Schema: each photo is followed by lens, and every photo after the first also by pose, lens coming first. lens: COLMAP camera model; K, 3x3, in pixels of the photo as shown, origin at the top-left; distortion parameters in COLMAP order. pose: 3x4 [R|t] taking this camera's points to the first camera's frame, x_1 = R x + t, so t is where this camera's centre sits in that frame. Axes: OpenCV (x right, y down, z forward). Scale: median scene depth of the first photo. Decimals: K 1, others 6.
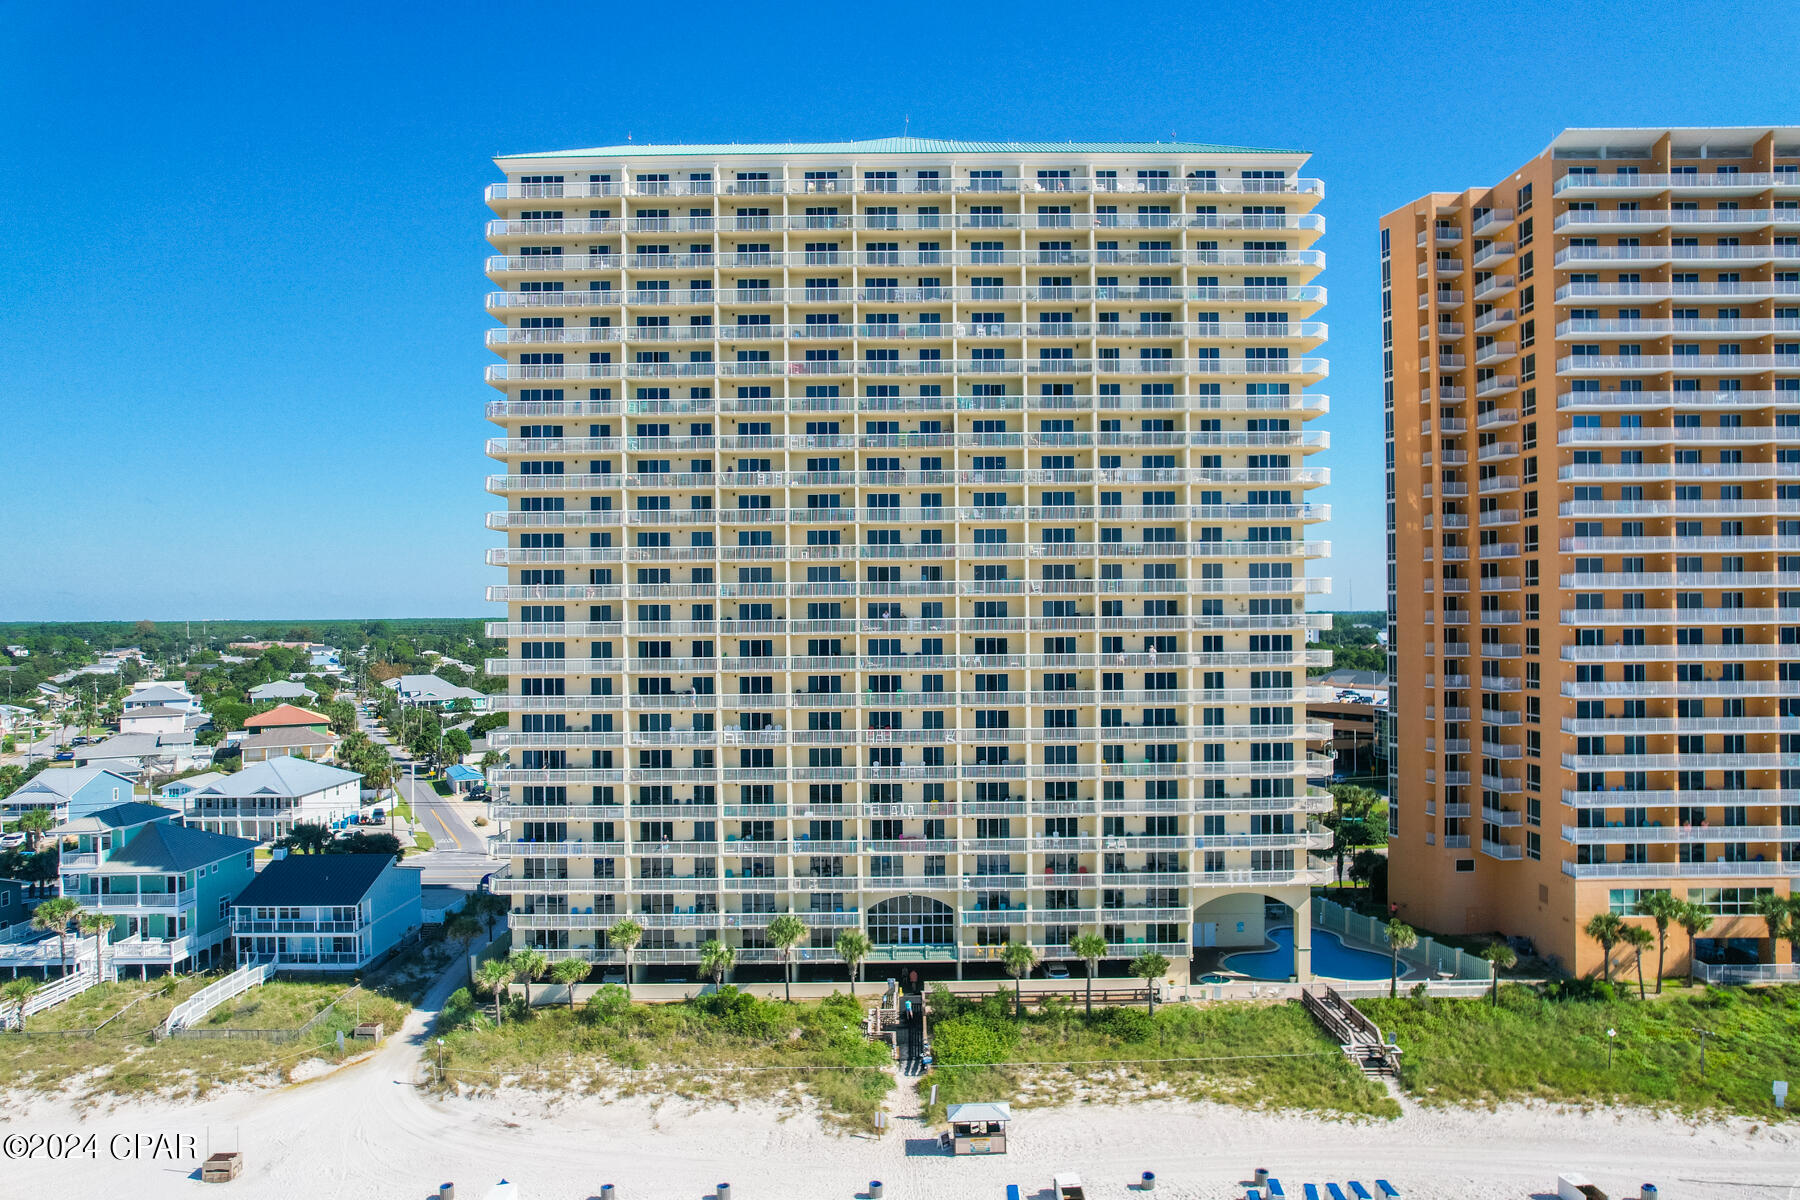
lens RADIAL K [[1133.0, 0, 900.7], [0, 1133.0, 617.3], [0, 0, 1]] dist [-0.057531, 0.052791]
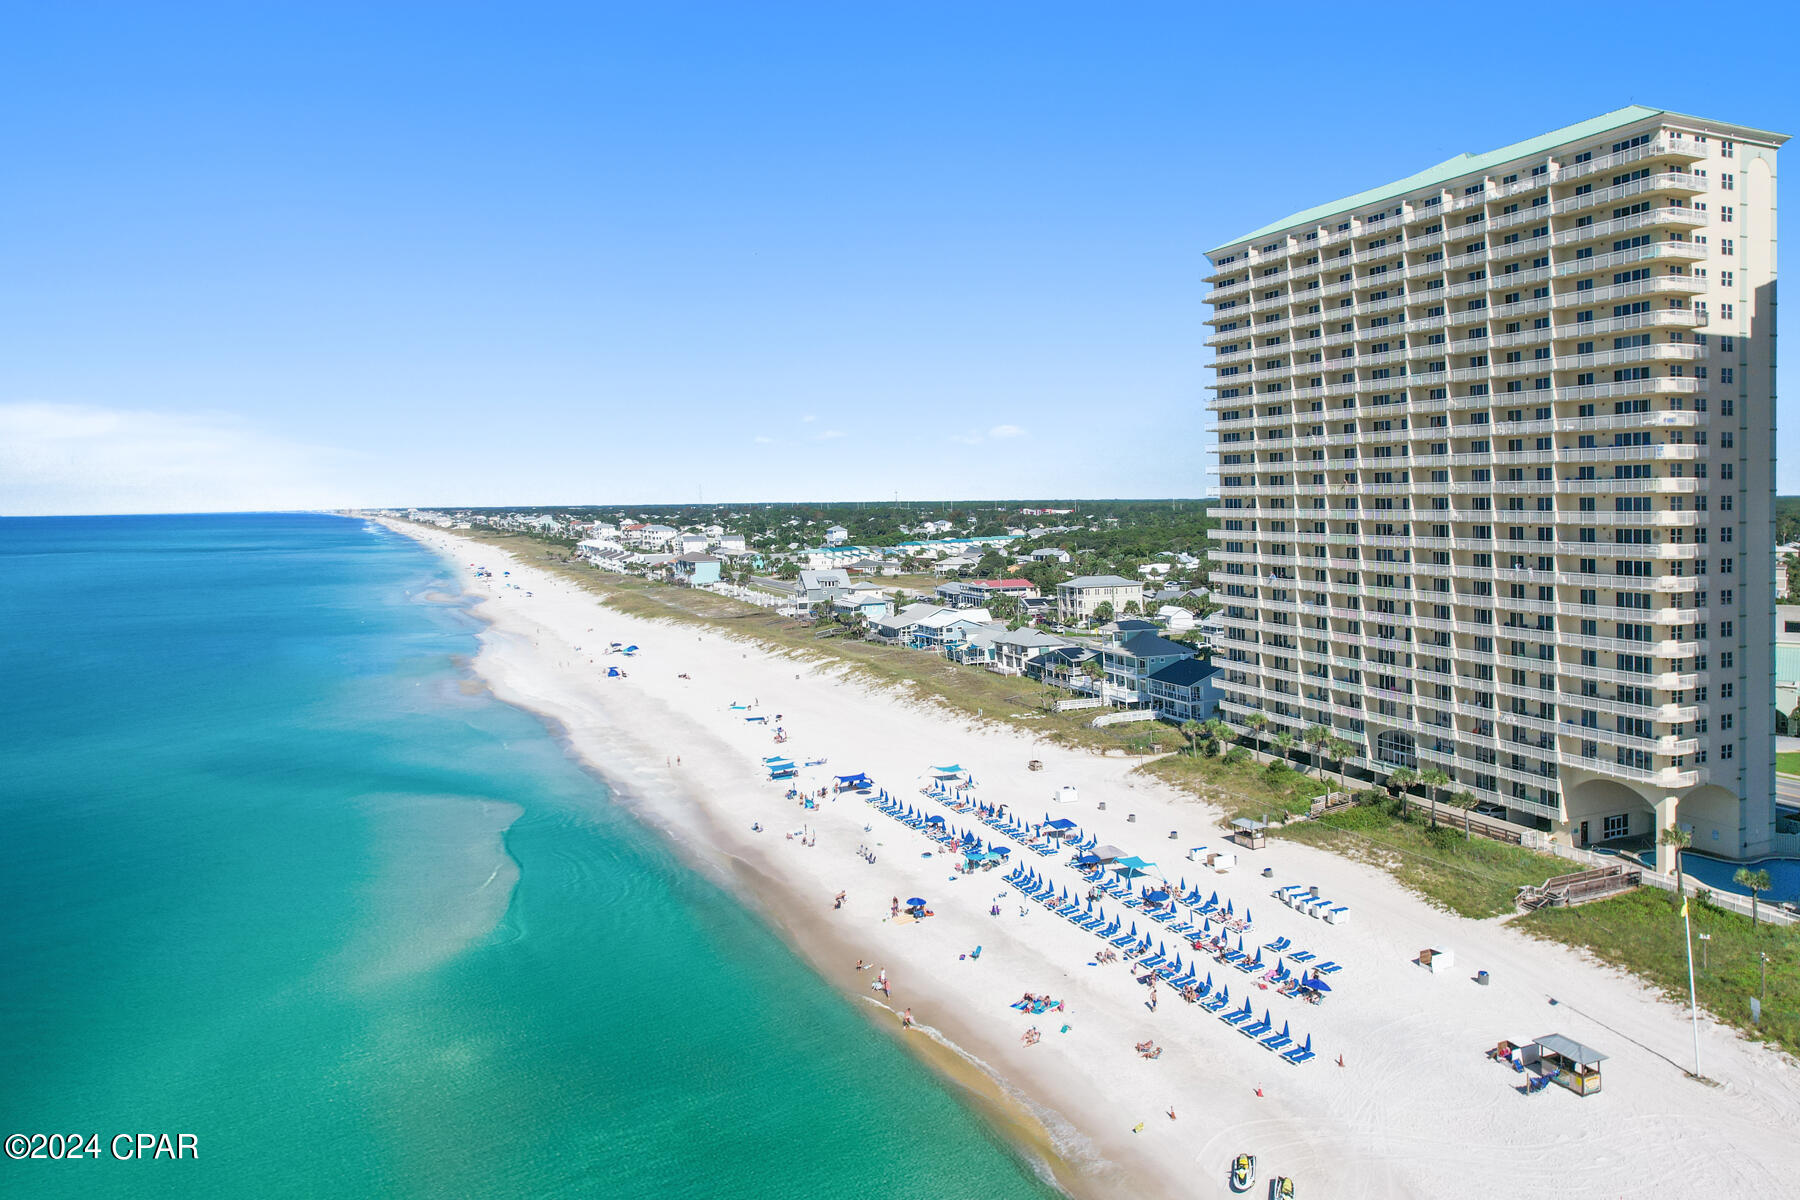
lens RADIAL K [[1133.0, 0, 900.7], [0, 1133.0, 617.3], [0, 0, 1]] dist [-0.057531, 0.052791]
pose [[0.389877, 0.097117, -0.915731, 1.039343], [0.007589, 0.994051, 0.108654, -0.053309], [0.920836, -0.049311, 0.386821, -0.113648]]
